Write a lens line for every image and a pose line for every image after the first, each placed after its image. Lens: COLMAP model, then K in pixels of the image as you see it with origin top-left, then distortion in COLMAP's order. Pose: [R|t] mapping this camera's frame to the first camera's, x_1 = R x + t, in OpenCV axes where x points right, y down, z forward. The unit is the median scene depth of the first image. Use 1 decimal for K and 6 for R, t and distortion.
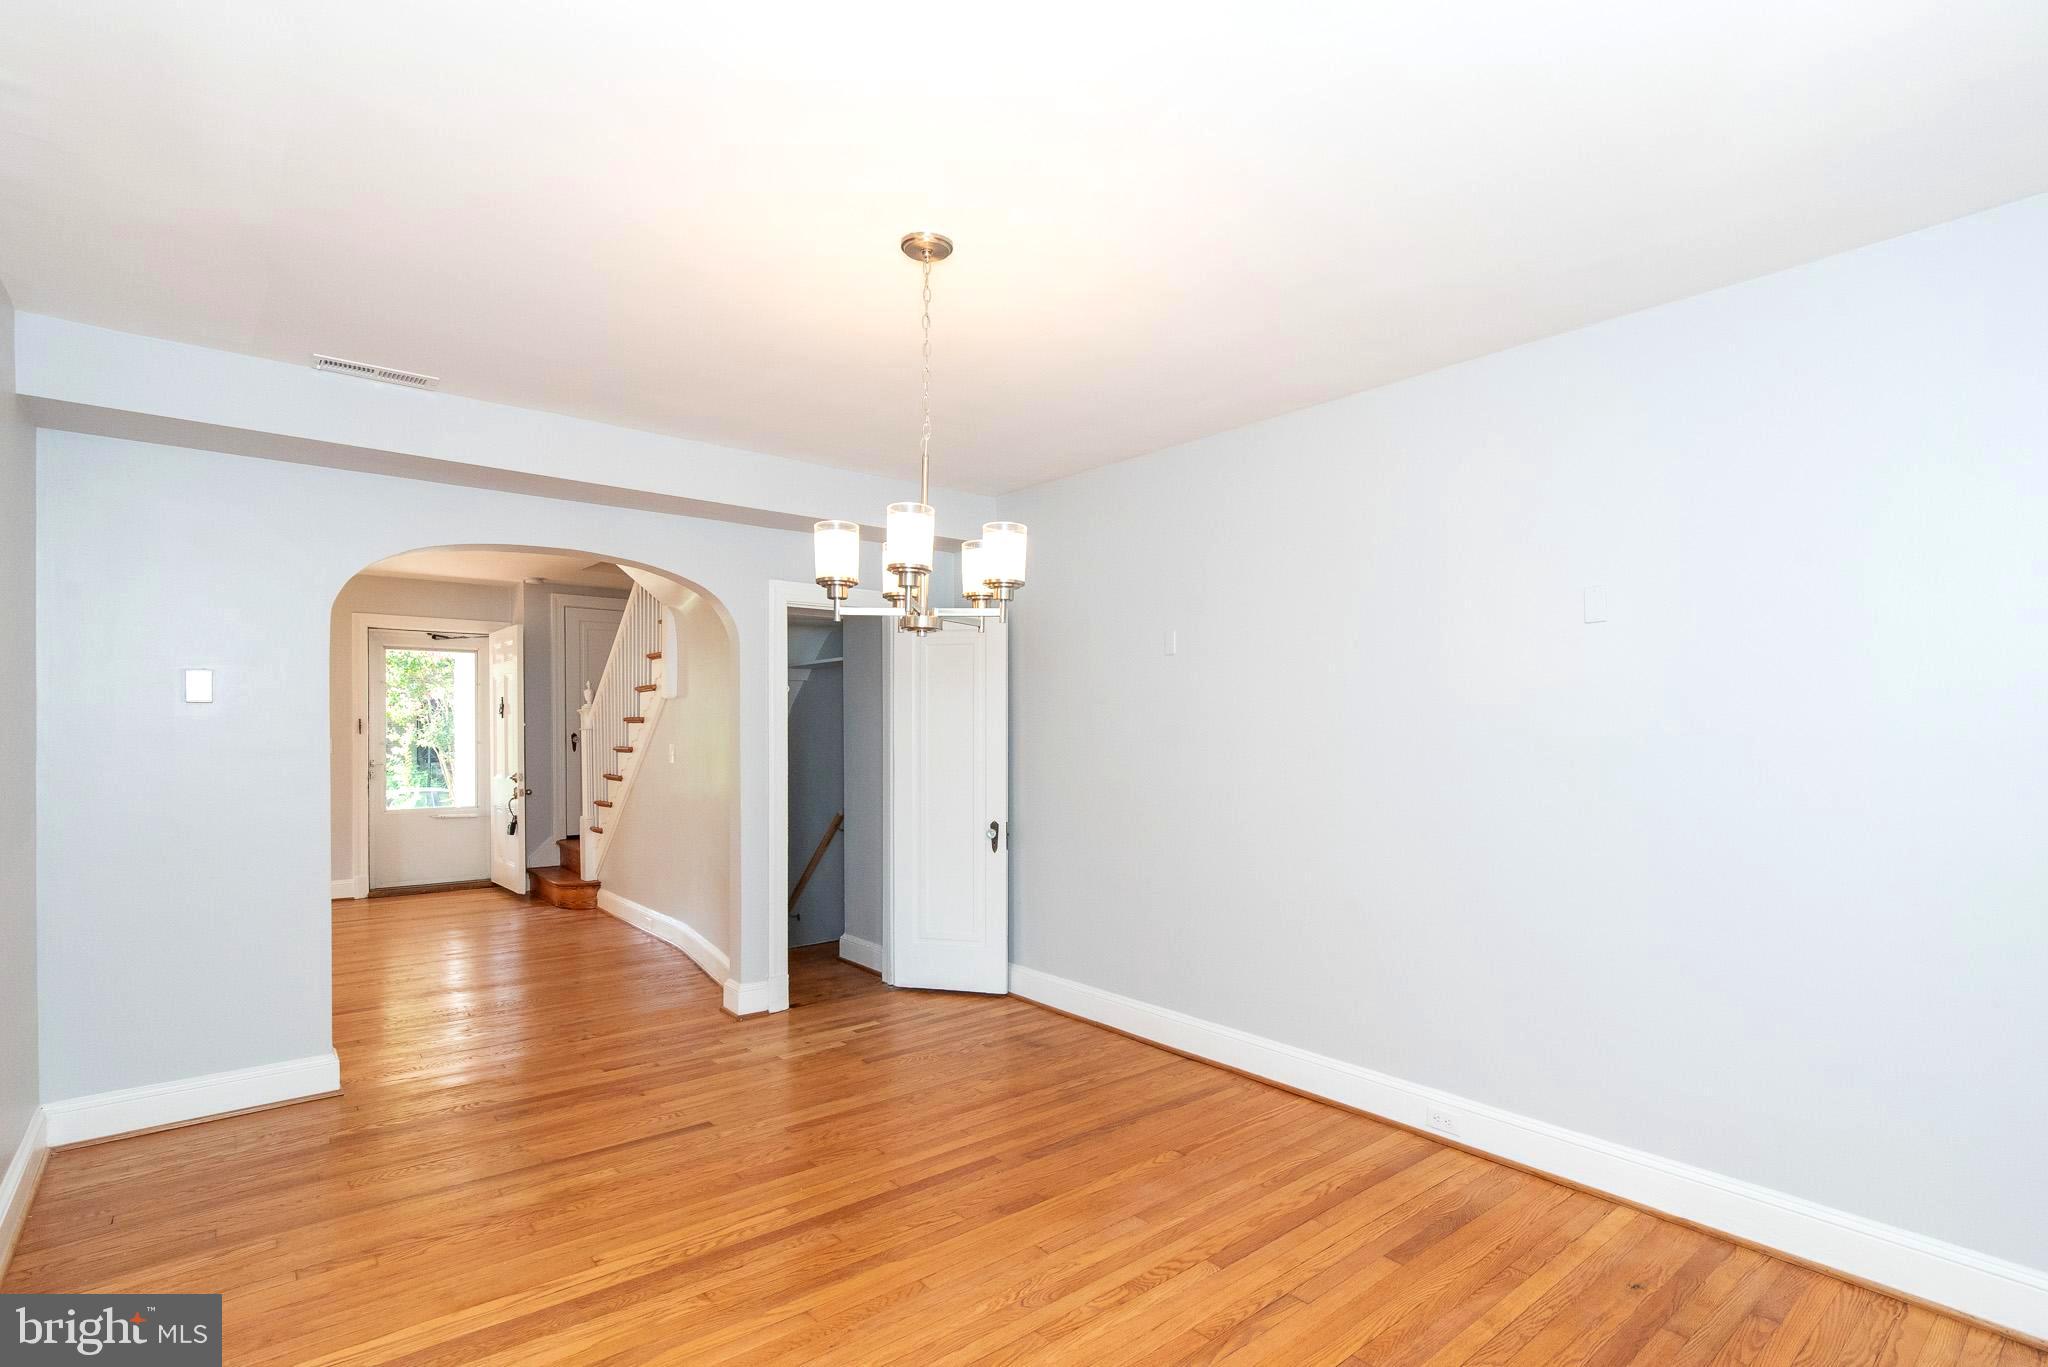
lens RADIAL K [[972.6, 0, 1032.8], [0, 972.6, 727.7], [0, 0, 1]] dist [0.002476, 0.000327]
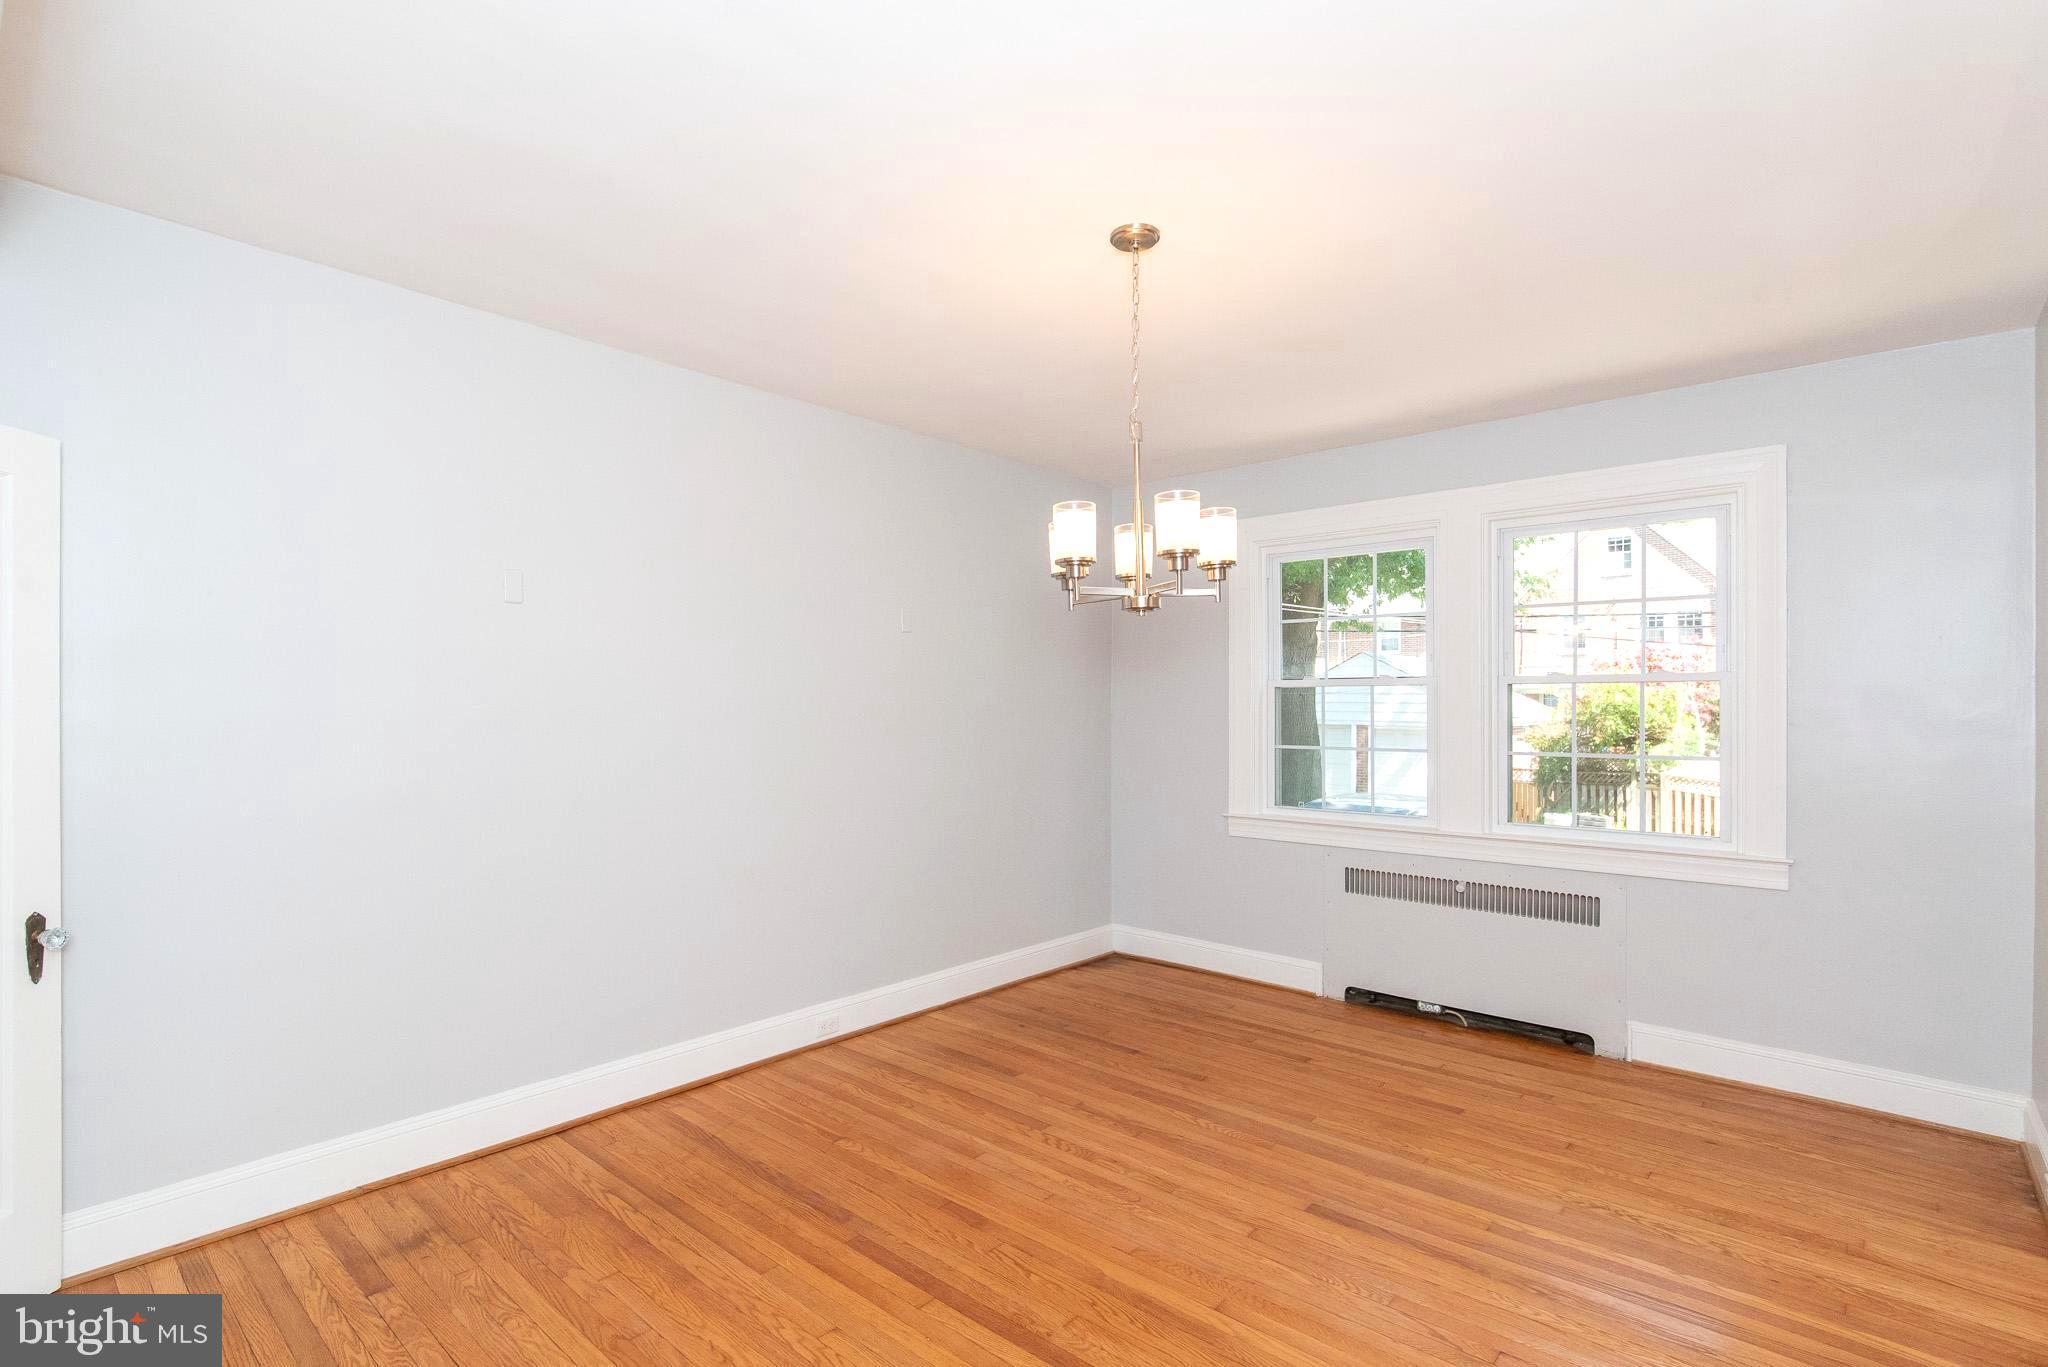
lens RADIAL K [[991.8, 0, 988.1], [0, 991.8, 706.3], [0, 0, 1]] dist [0.000976, -0.000193]
pose [[-0.138697, -0.001798, 0.990333, -0.872677], [-0.003287, 0.999994, 0.001355, -0.001611], [-0.990329, -0.003067, -0.138702, 1.007737]]
